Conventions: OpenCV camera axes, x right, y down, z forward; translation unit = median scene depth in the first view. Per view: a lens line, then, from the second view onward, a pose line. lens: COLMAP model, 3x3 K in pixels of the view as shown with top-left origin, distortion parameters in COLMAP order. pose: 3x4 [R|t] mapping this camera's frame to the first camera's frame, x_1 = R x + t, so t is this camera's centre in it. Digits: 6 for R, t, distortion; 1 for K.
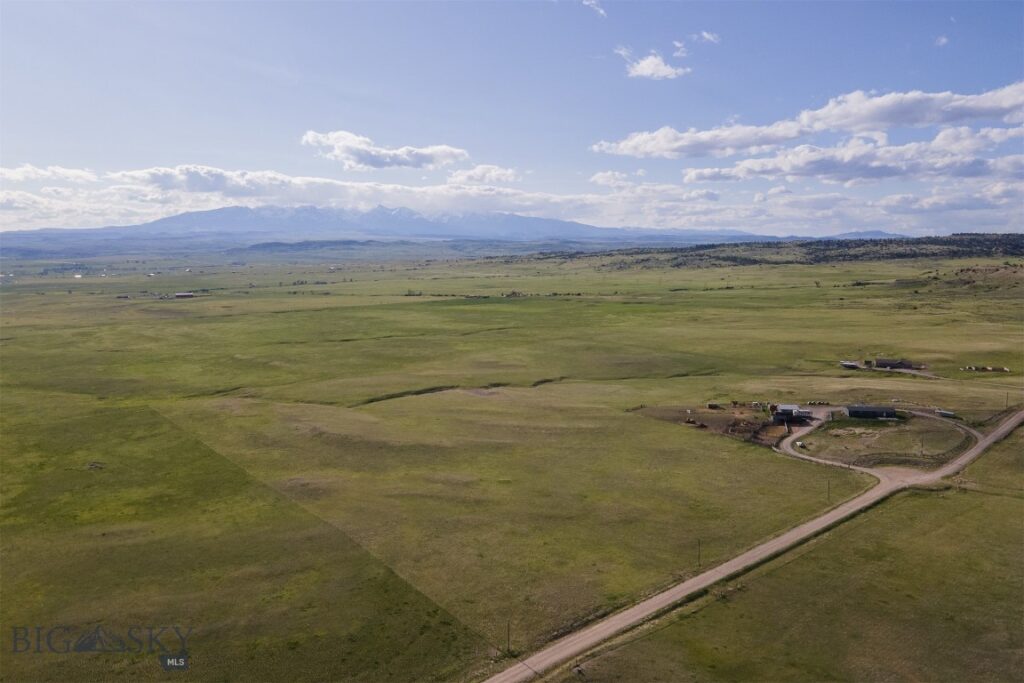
lens RADIAL K [[753.0, 0, 512.5], [0, 753.0, 336.9], [0, 0, 1]] dist [0.022606, 0.048010]
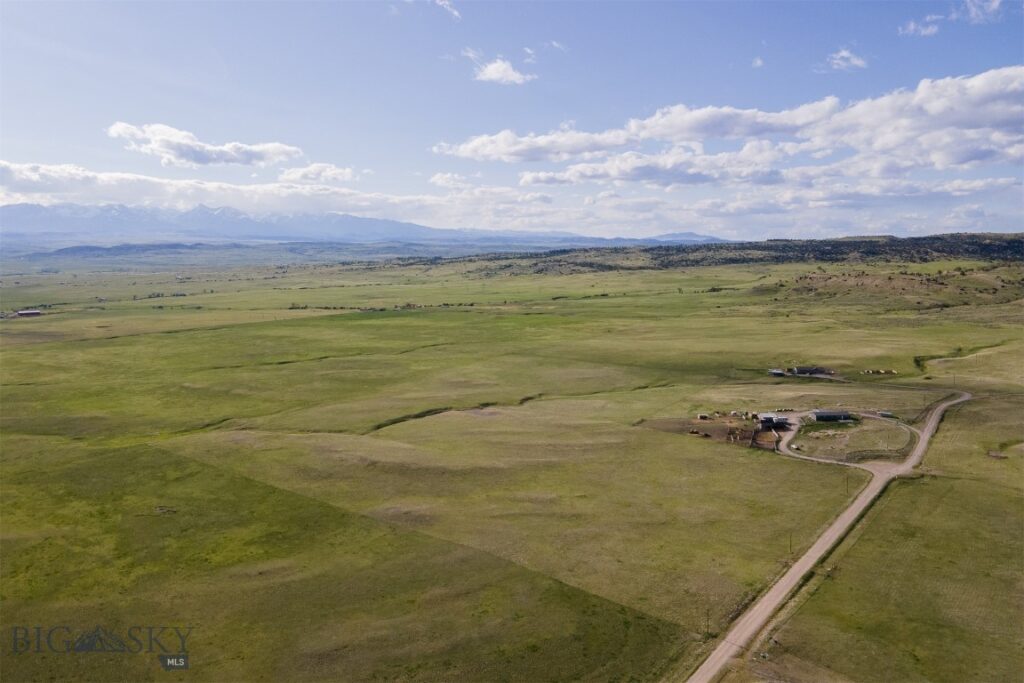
lens RADIAL K [[753.0, 0, 517.8], [0, 753.0, 363.7], [0, 0, 1]] dist [0.022606, 0.048010]
pose [[0.975823, -0.036712, 0.215458, -0.202208], [0.029556, 0.998902, 0.036344, -0.031790], [-0.216555, -0.029097, 0.975837, -0.053663]]
